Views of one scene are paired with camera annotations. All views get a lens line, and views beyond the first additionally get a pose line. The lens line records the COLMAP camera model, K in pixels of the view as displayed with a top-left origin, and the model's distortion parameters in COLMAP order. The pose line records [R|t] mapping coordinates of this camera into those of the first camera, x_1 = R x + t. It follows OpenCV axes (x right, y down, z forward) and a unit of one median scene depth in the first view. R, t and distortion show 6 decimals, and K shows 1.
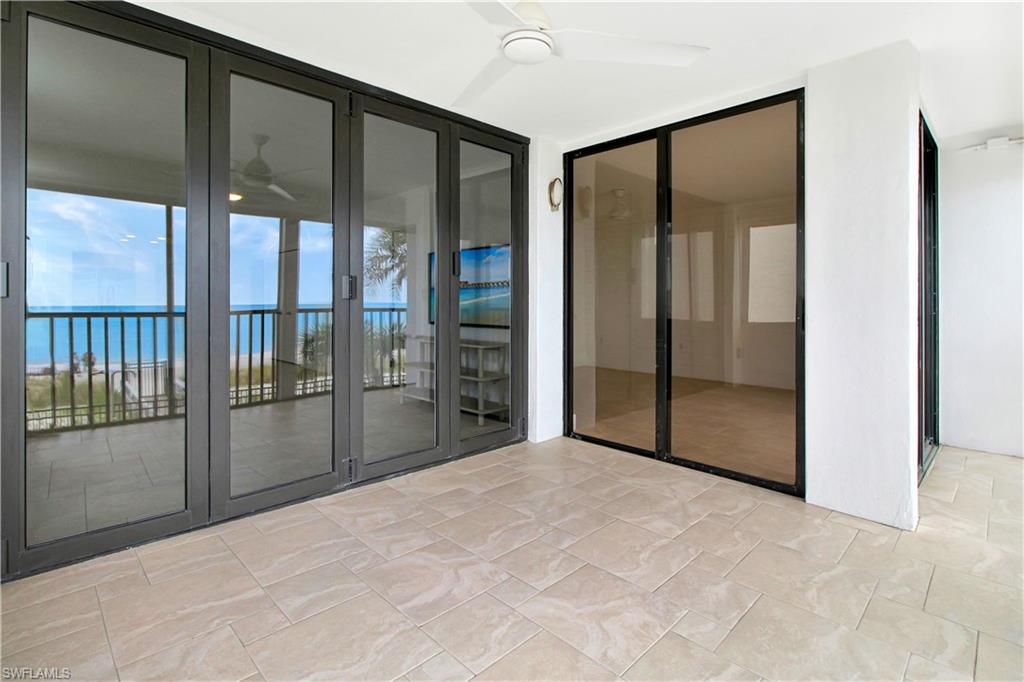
lens RADIAL K [[492.6, 0, 510.1], [0, 492.6, 300.0], [0, 0, 1]] dist [0.010028, 0.001252]
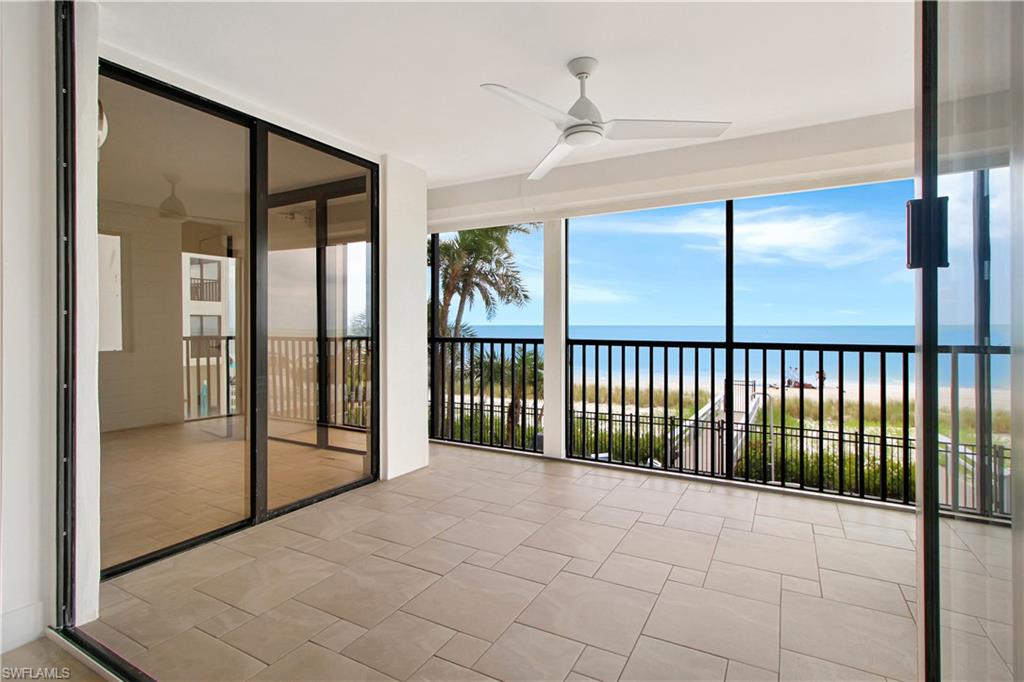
lens RADIAL K [[492.6, 0, 520.6], [0, 492.6, 332.0], [0, 0, 1]] dist [0.010028, 0.001252]
pose [[-0.286811, -0.012435, 0.957907, -0.751931], [-0.002122, 0.999922, 0.012345, -0.009437], [-0.957985, 0.001508, -0.286815, 1.001701]]
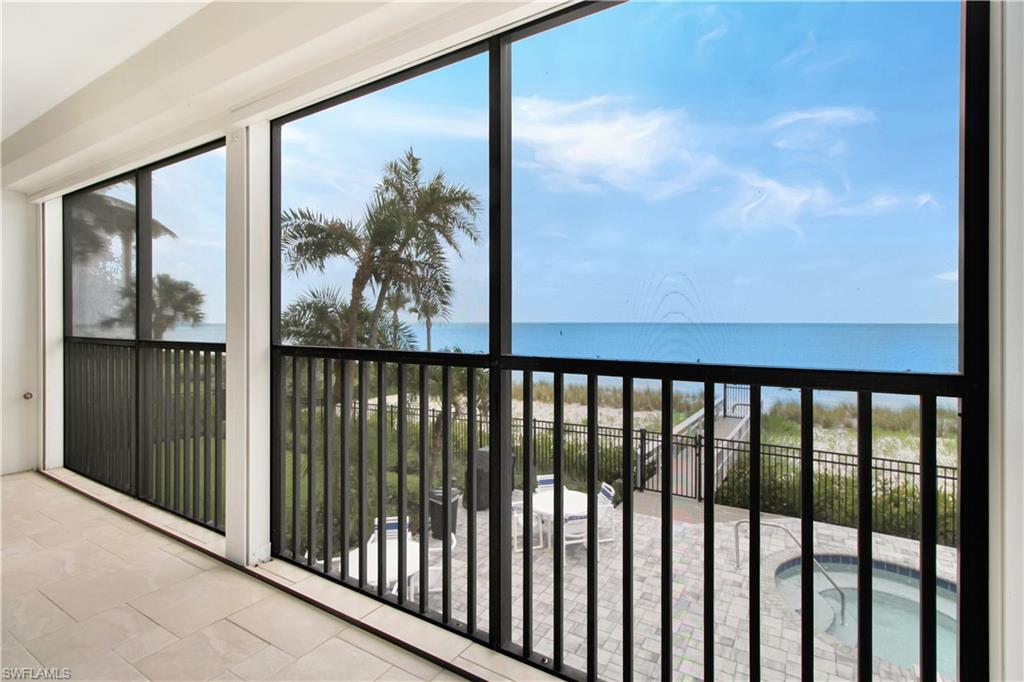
lens RADIAL K [[492.6, 0, 513.5], [0, 492.6, 322.1], [0, 0, 1]] dist [0.010028, 0.001252]
pose [[-0.244507, 0.001749, 0.969646, -0.303973], [-0.001540, 0.999996, -0.002192, -0.011293], [-0.969646, -0.002029, -0.244503, 0.248319]]
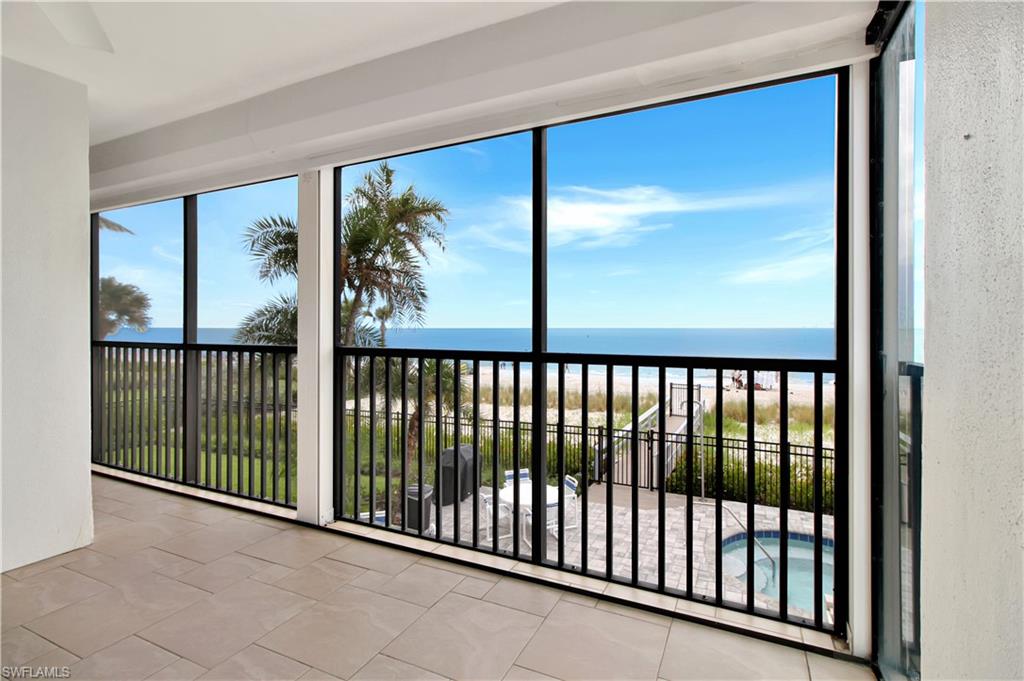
lens RADIAL K [[492.6, 0, 516.0], [0, 492.6, 324.9], [0, 0, 1]] dist [0.010028, 0.001252]
pose [[-0.344878, 0.004987, 0.938634, -0.496093], [-0.002550, 0.999977, -0.006250, -0.013760], [-0.938644, -0.004549, -0.344857, 0.454104]]
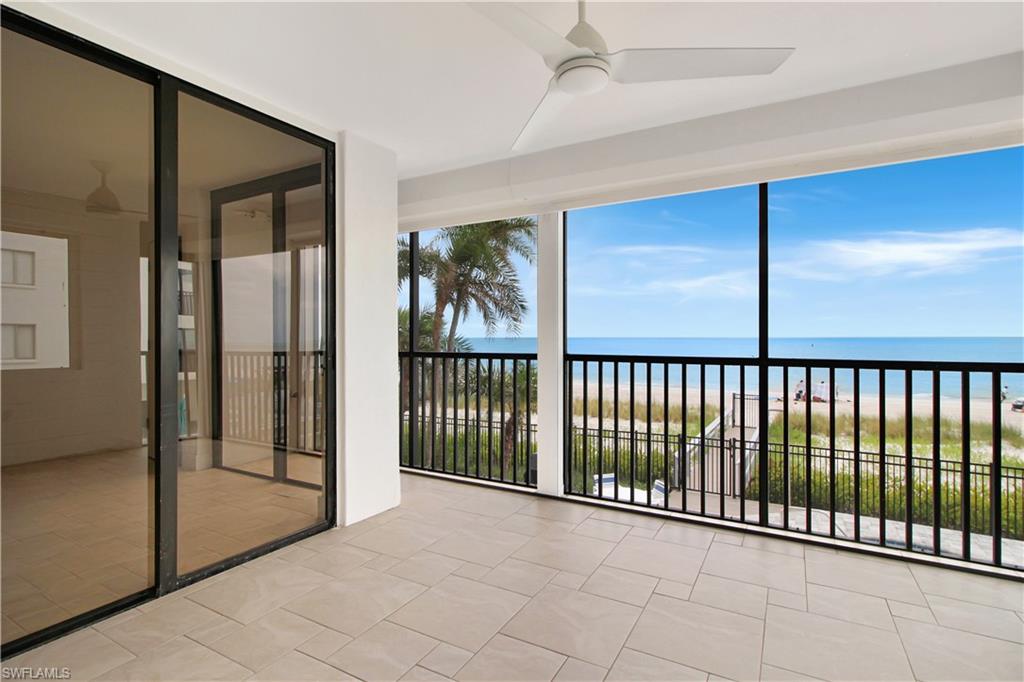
lens RADIAL K [[492.6, 0, 516.7], [0, 492.6, 340.3], [0, 0, 1]] dist [0.010028, 0.001252]
pose [[-0.273204, -0.003632, 0.961949, -0.540971], [-0.001033, 0.999993, 0.003482, -0.009492], [-0.961955, -0.000042, -0.273206, 0.902498]]
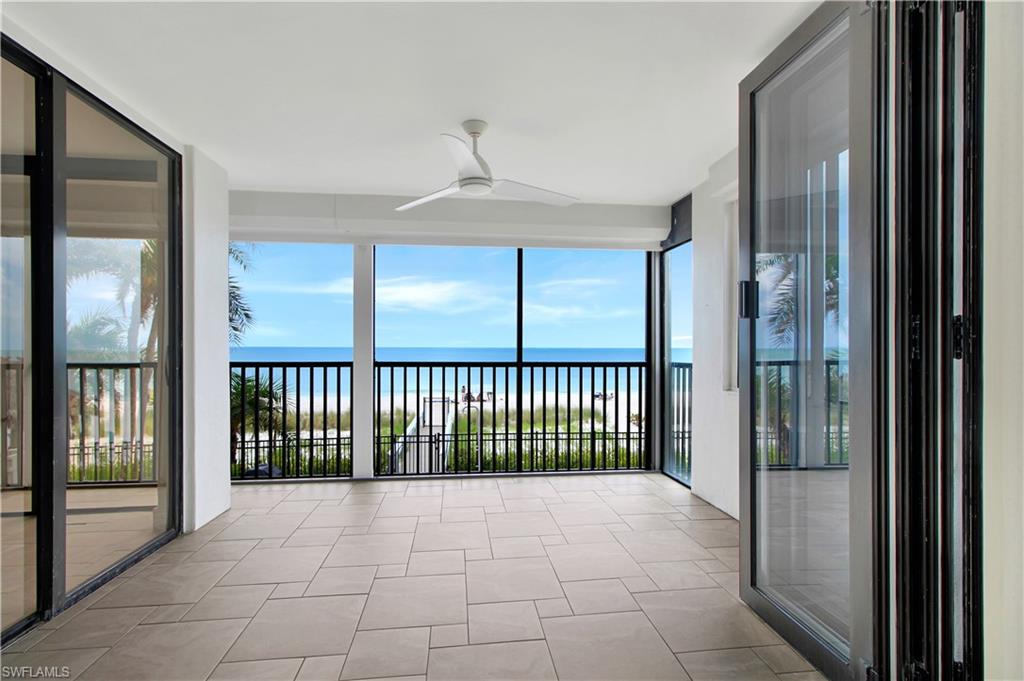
lens RADIAL K [[492.6, 0, 507.6], [0, 492.6, 355.8], [0, 0, 1]] dist [0.010028, 0.001252]
pose [[-0.782567, -0.010524, 0.622477, -0.638578], [-0.002949, 0.999909, 0.013197, -0.009370], [-0.622559, 0.008492, -0.782527, 1.386589]]
